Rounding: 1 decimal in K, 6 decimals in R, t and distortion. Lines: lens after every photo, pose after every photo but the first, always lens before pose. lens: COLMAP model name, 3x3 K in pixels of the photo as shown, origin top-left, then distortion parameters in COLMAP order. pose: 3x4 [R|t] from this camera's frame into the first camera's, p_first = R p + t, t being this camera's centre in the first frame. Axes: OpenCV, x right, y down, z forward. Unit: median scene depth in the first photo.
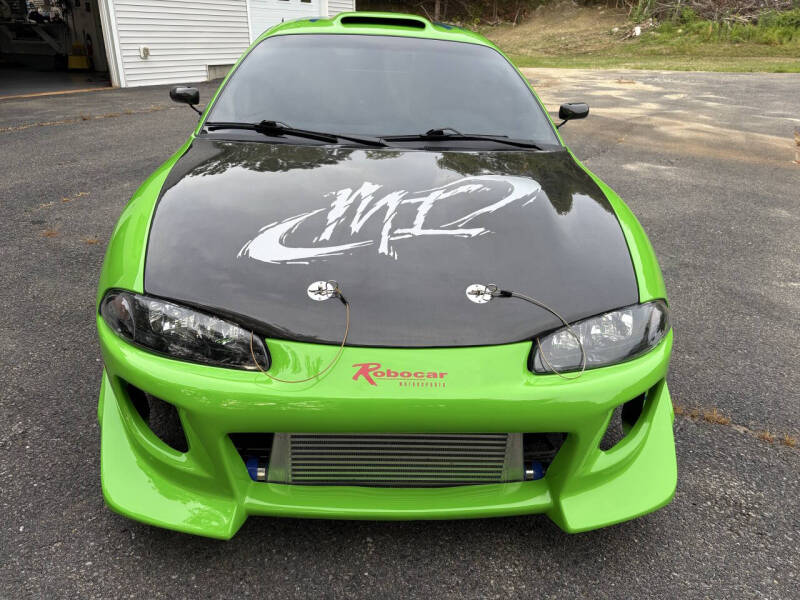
lens RADIAL K [[606.7, 0, 390.9], [0, 606.7, 300.0], [0, 0, 1]] dist [0.034140, -0.025277]
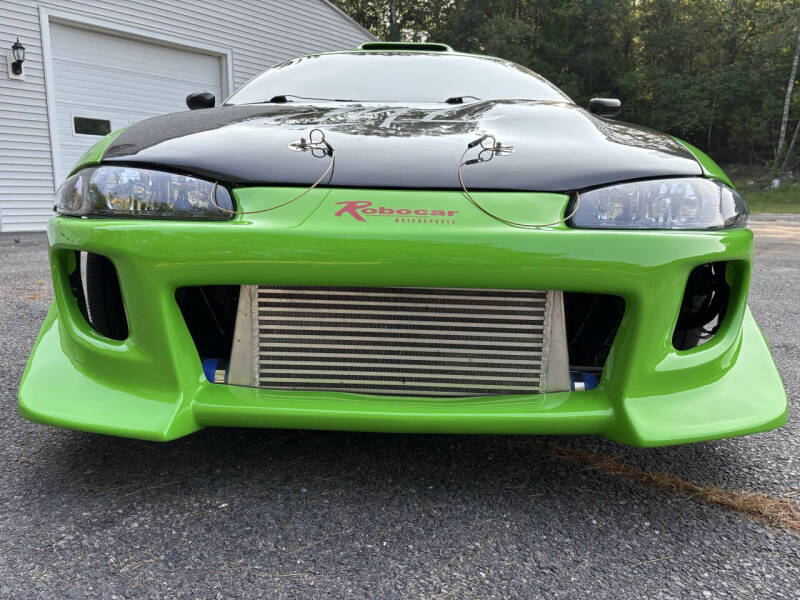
lens RADIAL K [[606.7, 0, 390.9], [0, 606.7, 300.0], [0, 0, 1]] dist [0.034140, -0.025277]
pose [[0.997690, -0.013669, -0.066549, 0.054196], [-0.003205, 0.968991, -0.247075, 0.394476], [0.067863, 0.246718, 0.966708, 0.260280]]
